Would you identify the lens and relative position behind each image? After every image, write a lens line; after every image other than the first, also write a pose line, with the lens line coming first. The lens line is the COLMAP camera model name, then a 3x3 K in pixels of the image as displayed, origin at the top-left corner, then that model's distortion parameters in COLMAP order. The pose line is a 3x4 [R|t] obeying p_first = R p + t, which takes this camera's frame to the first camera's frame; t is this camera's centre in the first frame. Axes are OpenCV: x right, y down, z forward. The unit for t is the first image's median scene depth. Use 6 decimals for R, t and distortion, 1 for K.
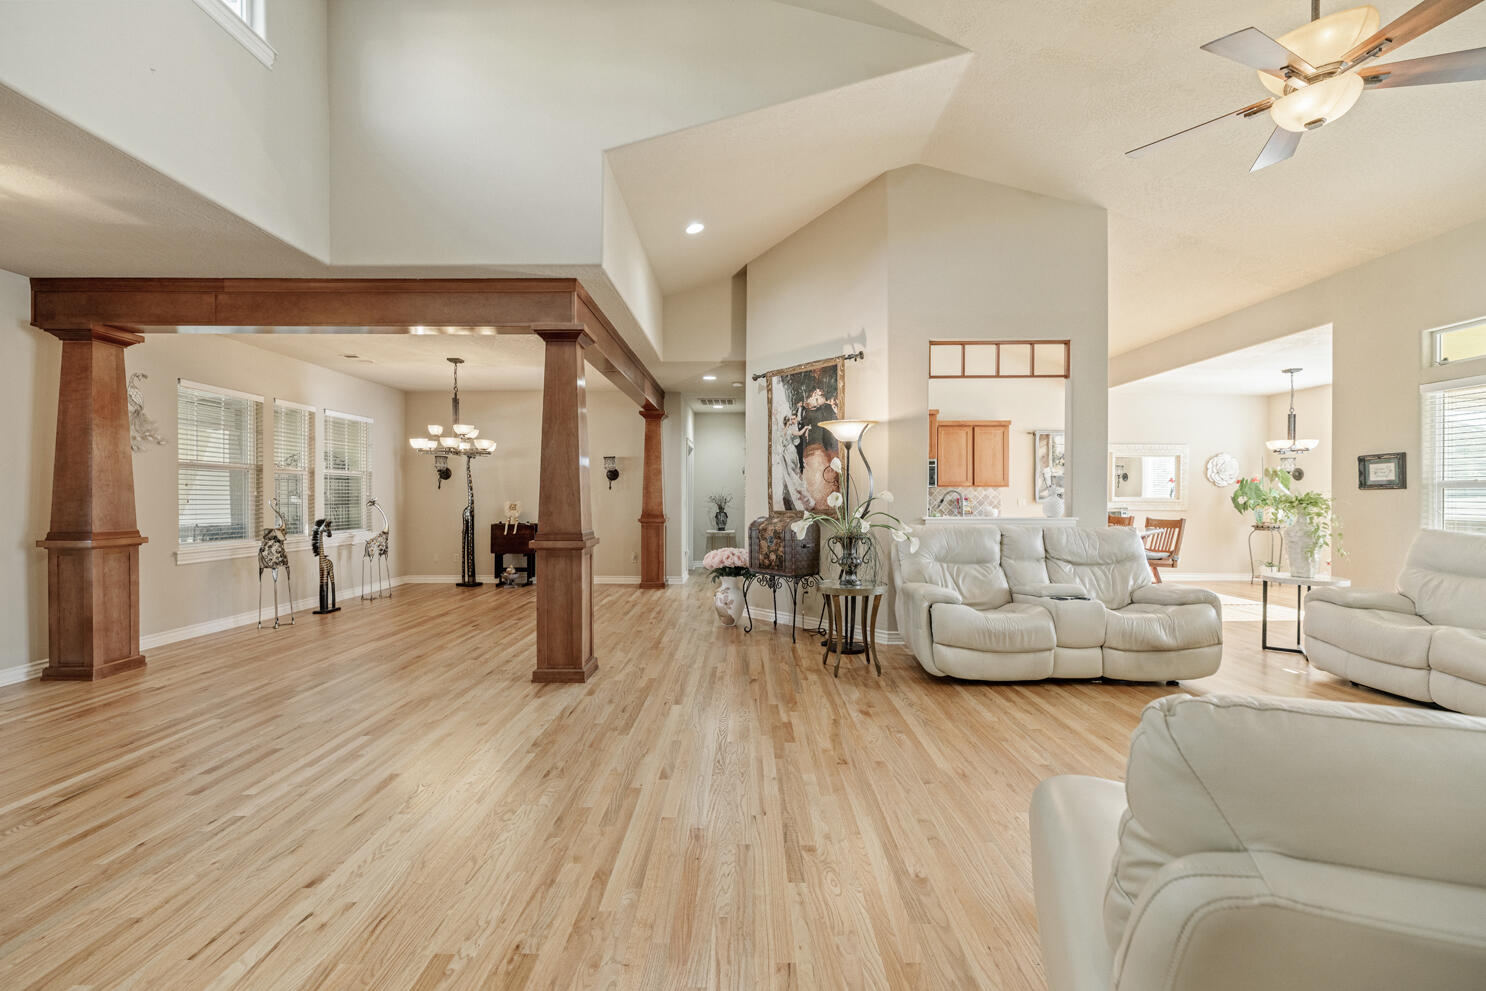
lens RADIAL K [[595.7, 0, 743.8], [0, 595.7, 500.1], [0, 0, 1]] dist [0.000852, -0.000770]
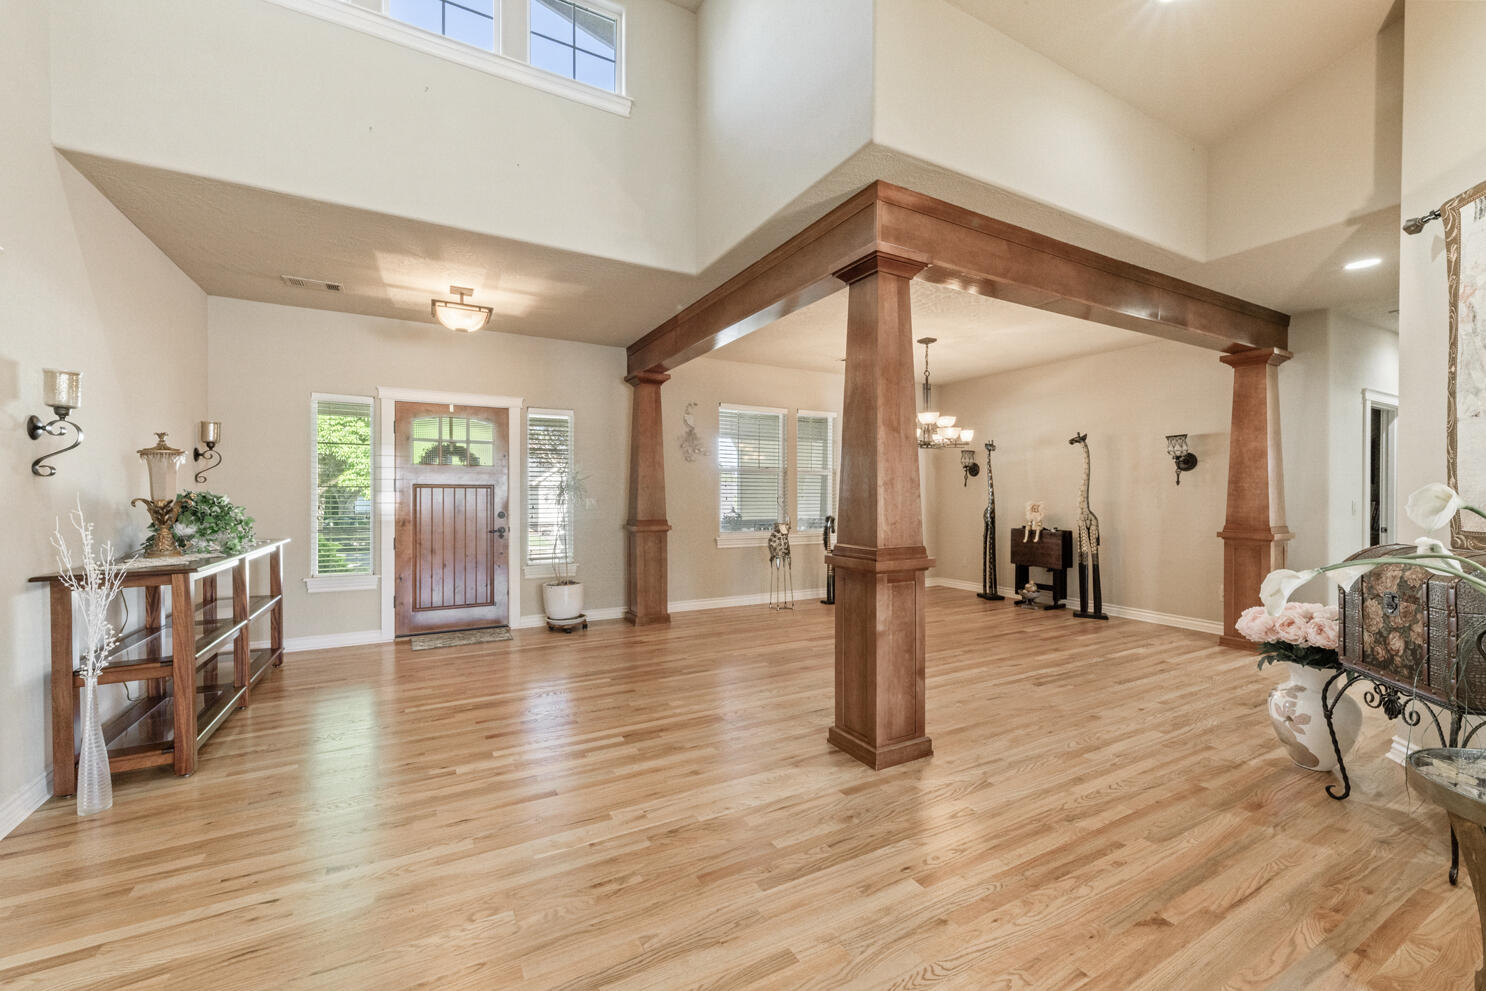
lens RADIAL K [[595.7, 0, 736.0], [0, 595.7, 497.4], [0, 0, 1]] dist [0.000852, -0.000770]
pose [[0.483225, 0.005189, -0.875481, 0.189318], [-0.005721, 0.999980, 0.002769, -0.004253], [0.875477, 0.003671, 0.483245, 0.403747]]
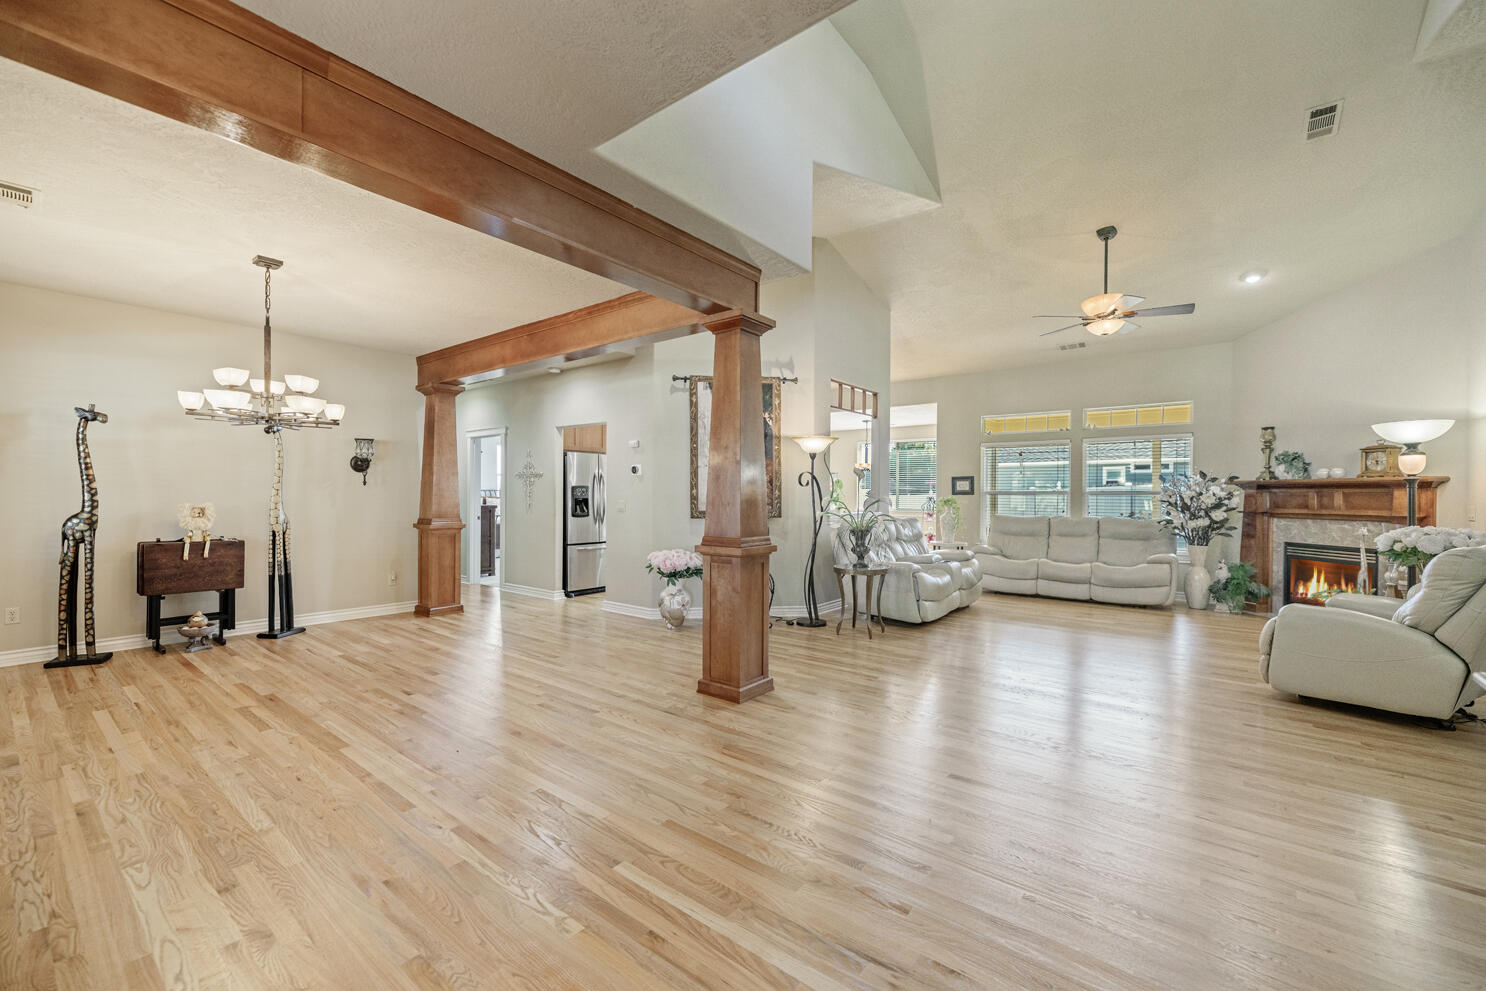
lens RADIAL K [[595.7, 0, 741.5], [0, 595.7, 500.0], [0, 0, 1]] dist [0.000852, -0.000770]
pose [[0.620222, -0.001469, 0.784425, -0.808151], [-0.002103, 0.999992, 0.003536, -0.005498], [-0.784424, -0.003843, 0.620213, 0.332966]]
